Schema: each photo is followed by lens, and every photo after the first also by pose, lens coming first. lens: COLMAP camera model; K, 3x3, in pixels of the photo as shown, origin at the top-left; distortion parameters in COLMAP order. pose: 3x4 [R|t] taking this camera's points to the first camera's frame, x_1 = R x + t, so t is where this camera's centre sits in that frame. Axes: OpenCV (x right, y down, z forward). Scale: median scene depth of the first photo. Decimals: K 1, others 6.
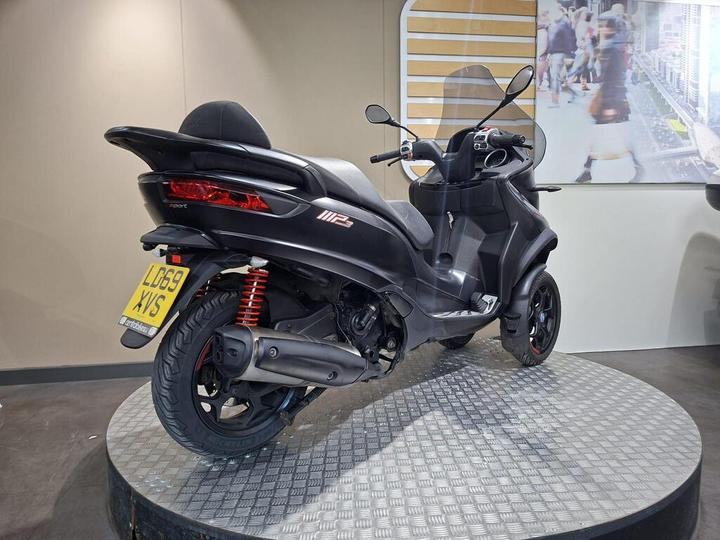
lens RADIAL K [[504.3, 0, 355.0], [0, 504.3, 272.2], [0, 0, 1]] dist [0.006931, -0.001629]
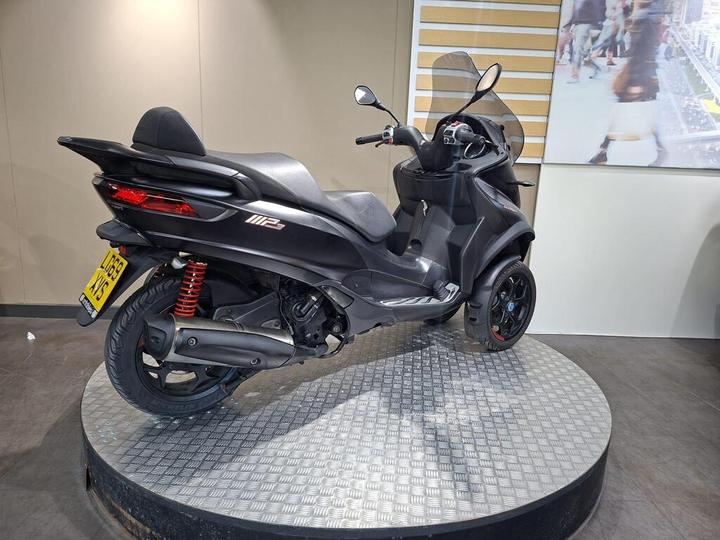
lens RADIAL K [[498.9, 0, 360.0], [0, 498.9, 270.0], [0, 0, 1]] dist [0.011057, -0.010284]
pose [[0.990210, 0.080562, -0.113990, 0.189146], [-0.066234, 0.990027, 0.124339, -0.096522], [0.122870, -0.115572, 0.985670, -0.033112]]
